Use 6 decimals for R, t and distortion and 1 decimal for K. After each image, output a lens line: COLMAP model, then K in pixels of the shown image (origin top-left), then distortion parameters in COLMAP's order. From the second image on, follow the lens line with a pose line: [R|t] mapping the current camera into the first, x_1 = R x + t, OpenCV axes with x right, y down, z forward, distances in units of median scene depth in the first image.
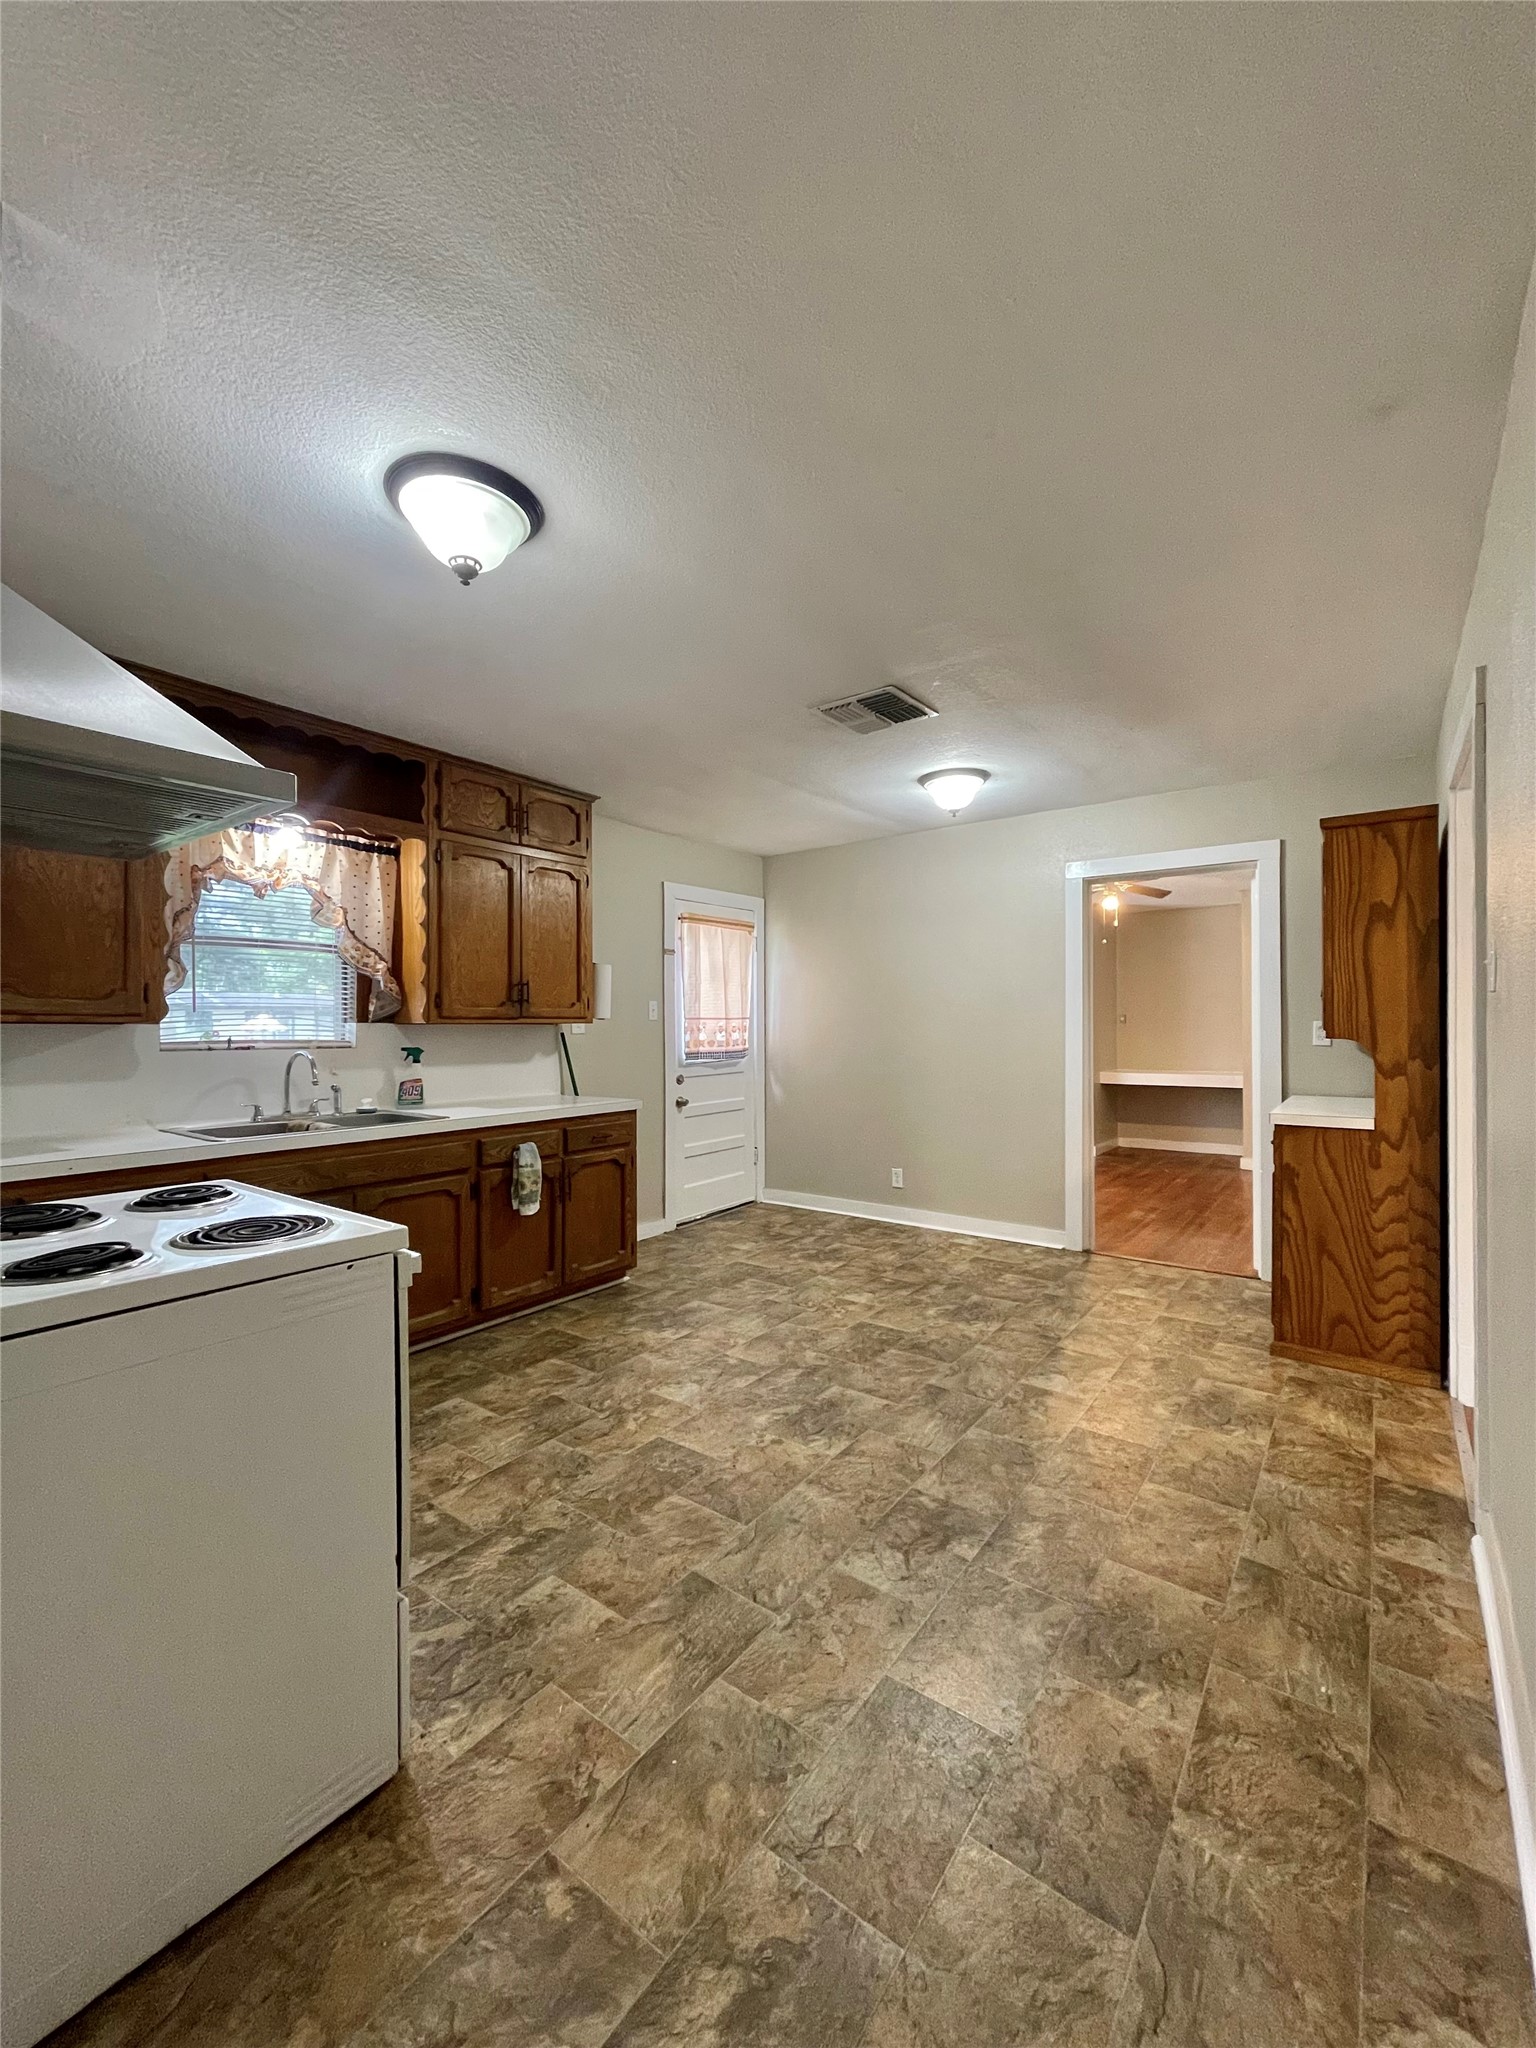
lens RADIAL K [[824.0, 0, 771.0], [0, 824.0, 1022.4], [0, 0, 1]] dist [-0.010923, 0.000642]
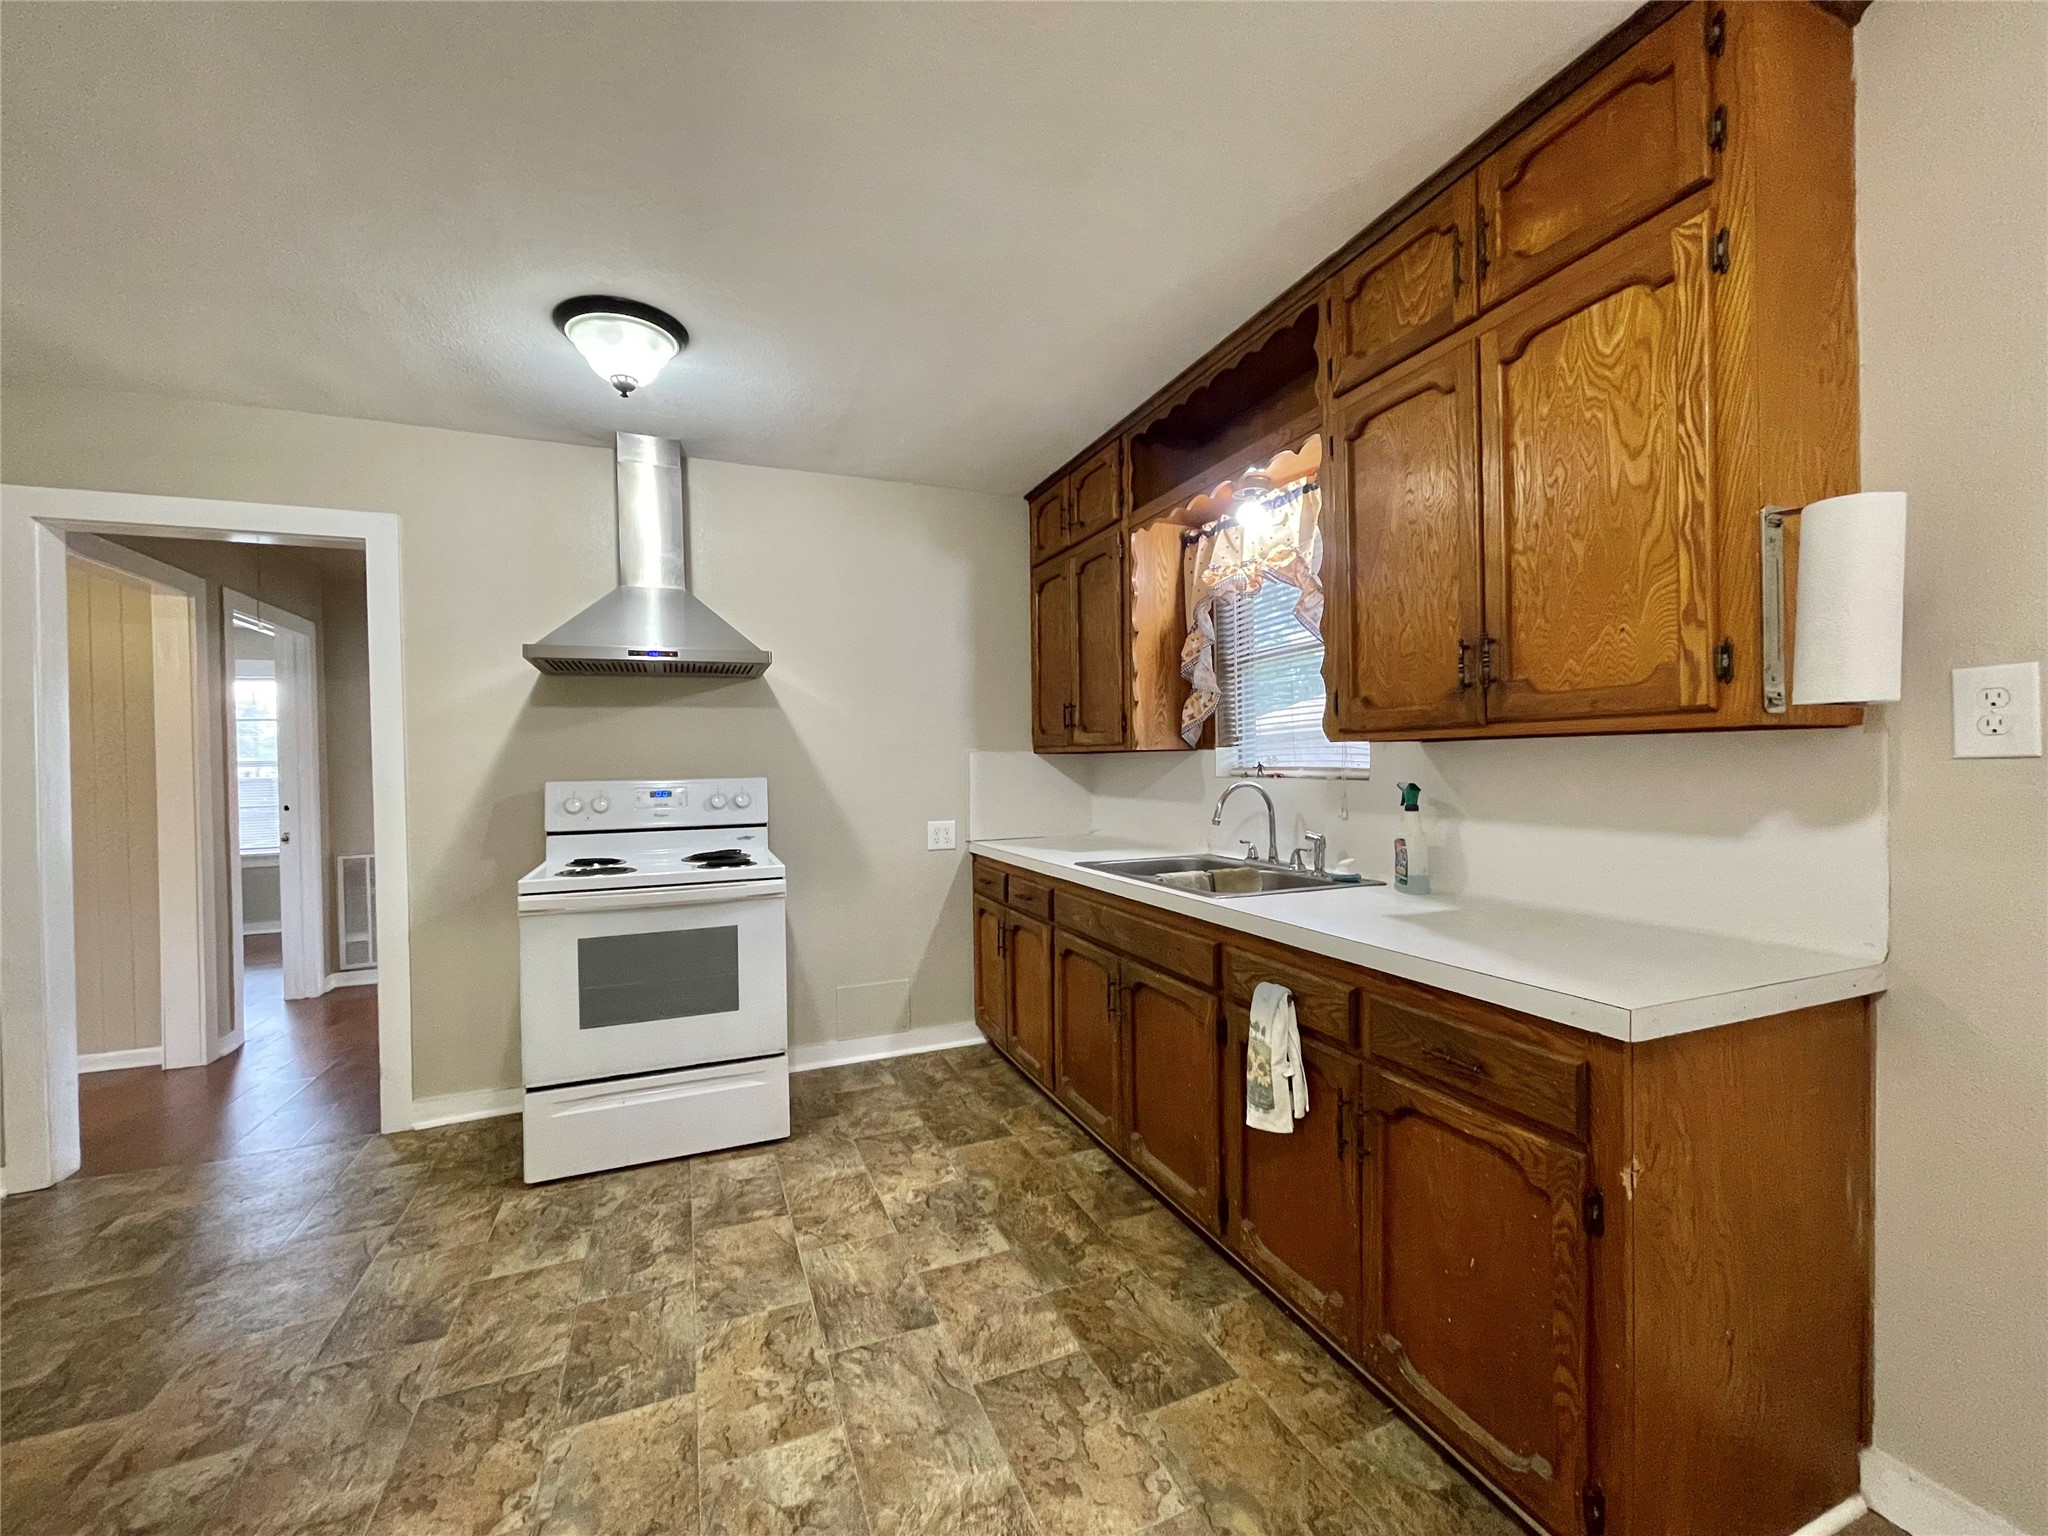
lens RADIAL K [[824.0, 0, 1023.8], [0, 824.0, 770.7], [0, 0, 1]] dist [-0.010923, 0.000642]
pose [[-0.503373, 0.017738, -0.863887, 0.255750], [0.015399, 0.999815, 0.011556, 0.014619], [0.863932, -0.007486, -0.503553, 1.426447]]
